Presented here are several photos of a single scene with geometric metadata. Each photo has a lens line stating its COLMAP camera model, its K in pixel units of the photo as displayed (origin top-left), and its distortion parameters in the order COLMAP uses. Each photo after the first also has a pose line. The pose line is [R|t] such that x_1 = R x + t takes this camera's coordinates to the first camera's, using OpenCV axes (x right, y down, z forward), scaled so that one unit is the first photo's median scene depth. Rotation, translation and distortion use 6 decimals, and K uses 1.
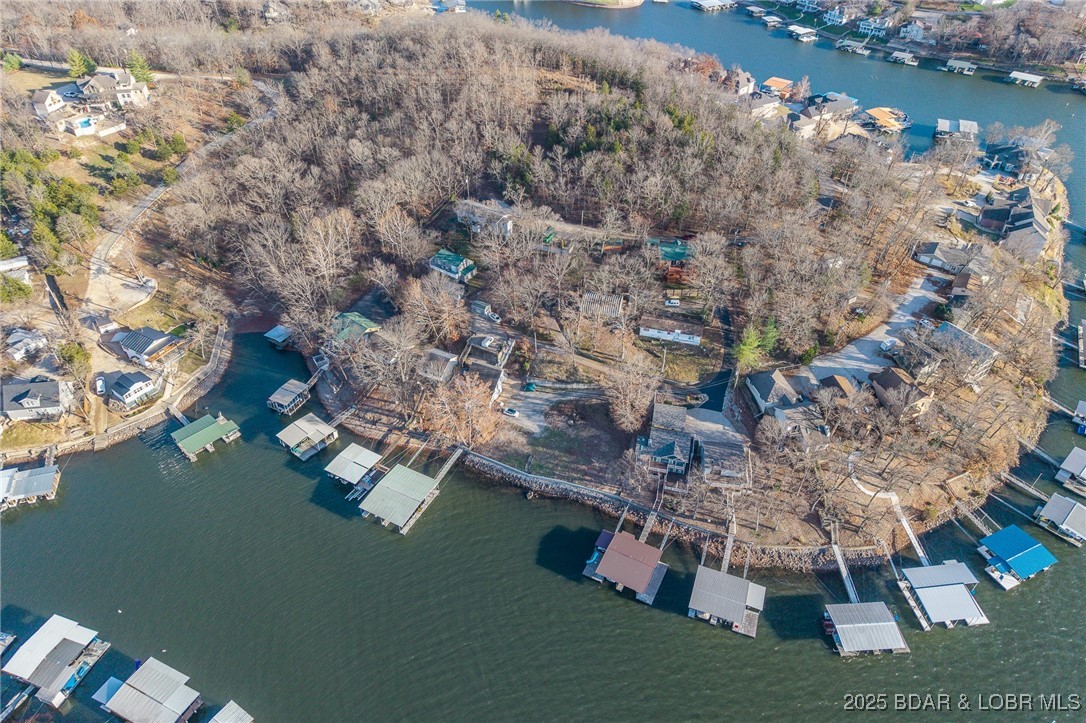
lens RADIAL K [[724.9, 0, 543.2], [0, 724.9, 368.8], [0, 0, 1]] dist [0.035821, -0.040953]
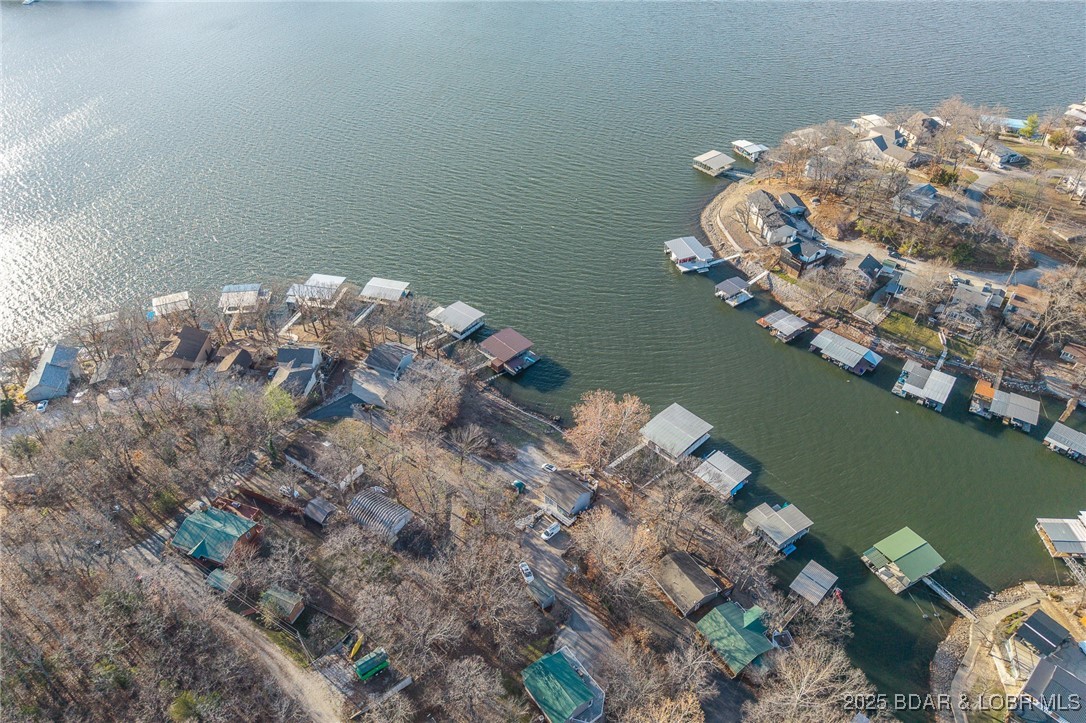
lens RADIAL K [[724.9, 0, 543.2], [0, 724.9, 368.8], [0, 0, 1]] dist [0.035821, -0.040953]
pose [[-0.948857, -0.221536, 0.224927, -0.209748], [0.191004, 0.164444, 0.967717, -0.824812], [-0.251372, 0.961187, -0.113720, 0.978420]]
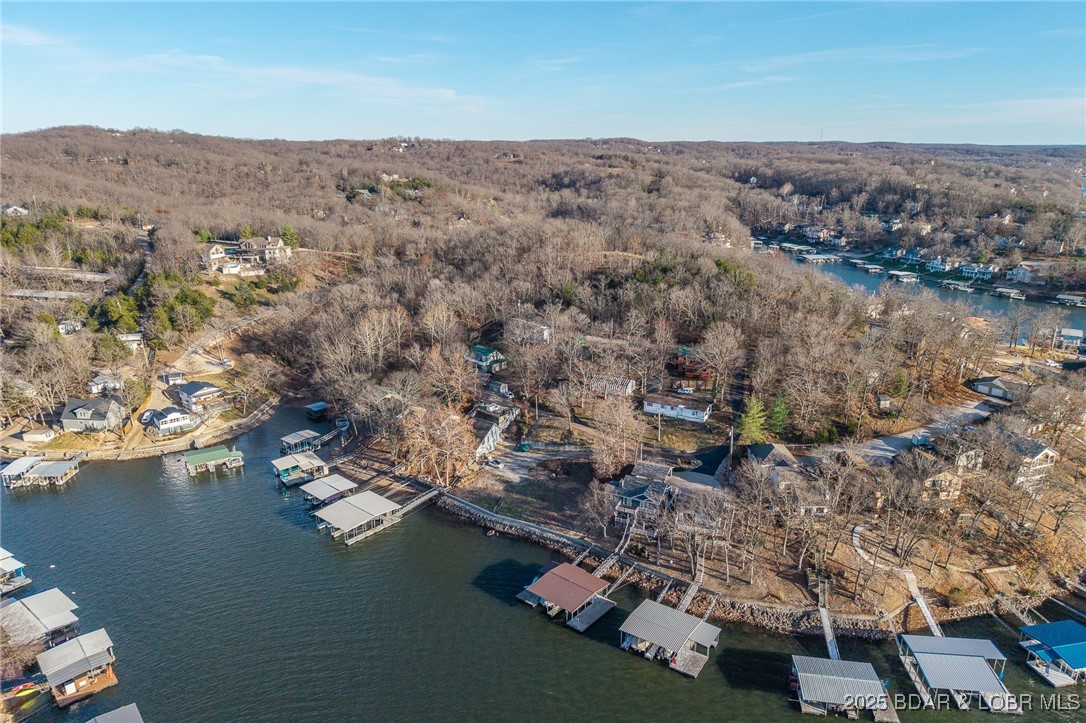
lens RADIAL K [[726.9, 0, 544.3], [0, 726.9, 368.5], [0, 0, 1]] dist [0.021293, -0.022857]
pose [[0.974883, 0.059238, -0.214696, 0.218656], [-0.139168, 0.914637, -0.379568, 0.301371], [0.173884, 0.399913, 0.899908, 0.083316]]
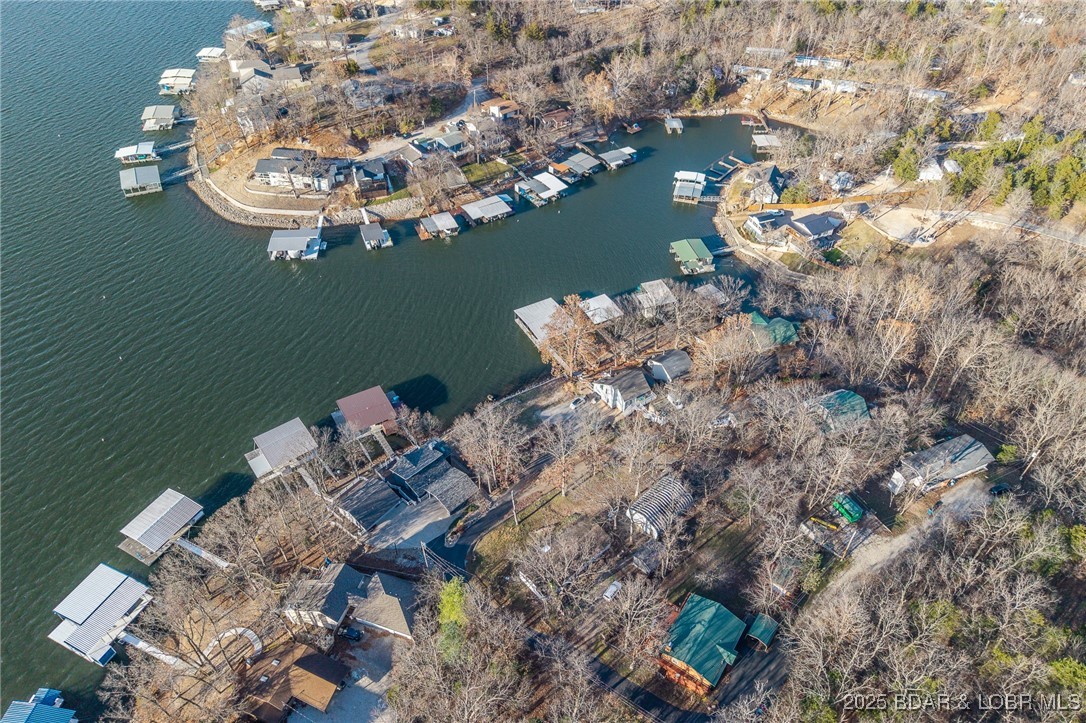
lens RADIAL K [[726.9, 0, 544.3], [0, 726.9, 368.5], [0, 0, 1]] dist [0.021293, -0.022857]
pose [[-0.535155, 0.568743, -0.624612, 0.525719], [-0.566905, 0.306380, 0.764689, -0.630246], [0.626281, 0.763323, 0.158462, 0.787964]]
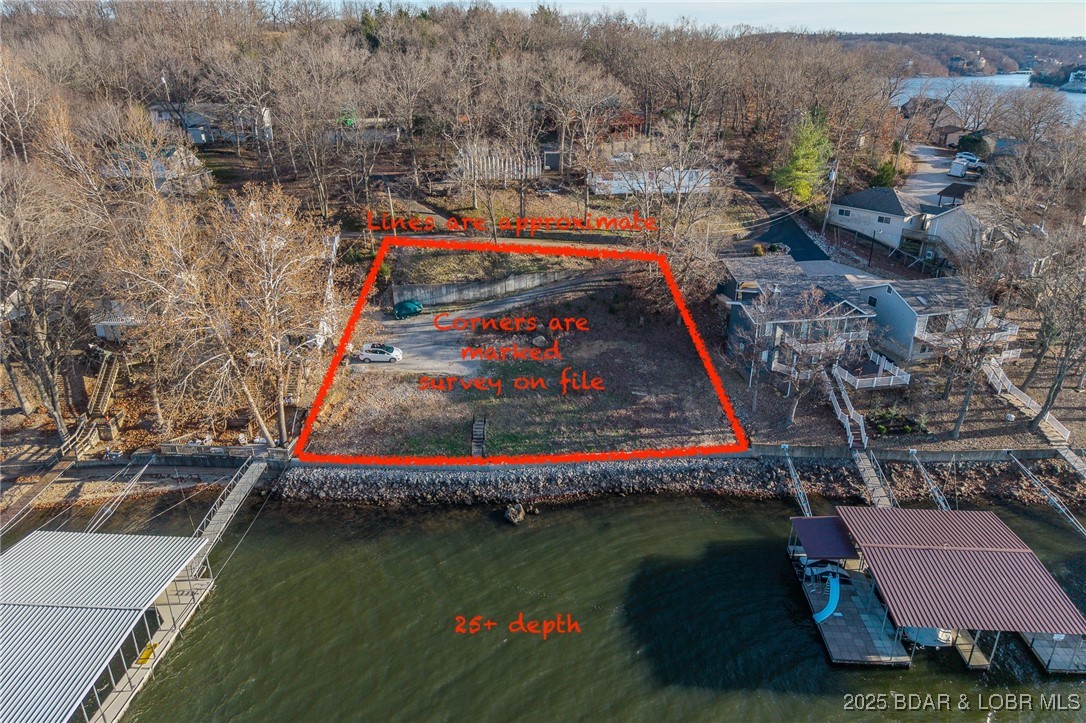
lens RADIAL K [[723.2, 0, 545.3], [0, 723.2, 383.5], [0, 0, 1]] dist [0.037398, -0.050746]
pose [[0.911115, -0.178063, 0.371703, -0.108509], [0.272620, 0.936749, -0.219500, 0.180199], [-0.309107, 0.301324, 0.902029, 0.632425]]
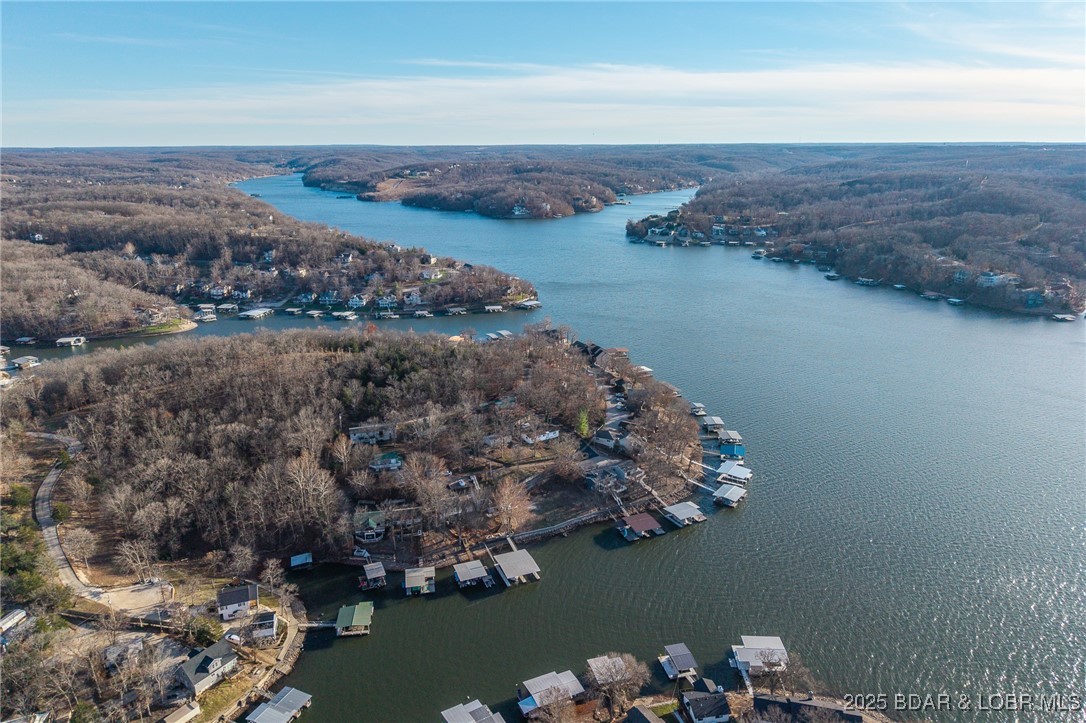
lens RADIAL K [[727.1, 0, 543.9], [0, 727.1, 356.3], [0, 0, 1]] dist [0.077609, -0.117298]
pose [[0.642714, -0.231186, 0.730391, -1.046550], [0.506850, 0.843222, -0.179108, 0.100493], [-0.574475, 0.485314, 0.659127, -0.206605]]
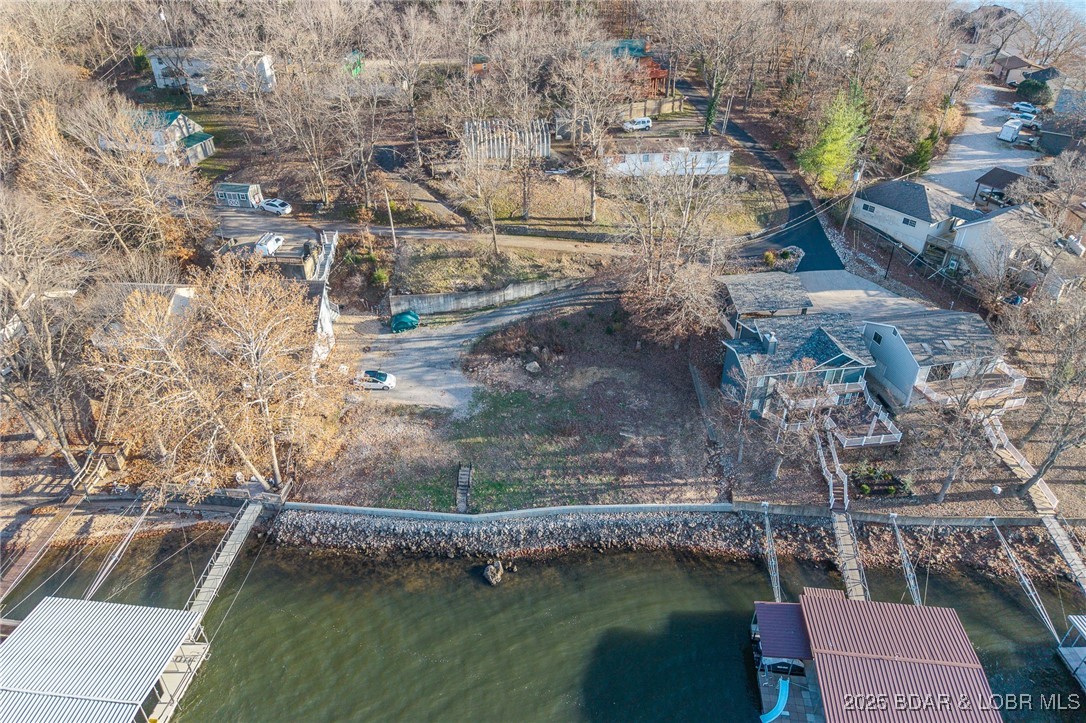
lens RADIAL K [[723.2, 0, 545.3], [0, 723.2, 383.5], [0, 0, 1]] dist [0.037398, -0.050746]
pose [[0.932946, -0.212275, 0.290777, -0.071077], [0.239945, 0.968764, -0.062632, 0.107002], [-0.268399, 0.128202, 0.954739, 0.606509]]
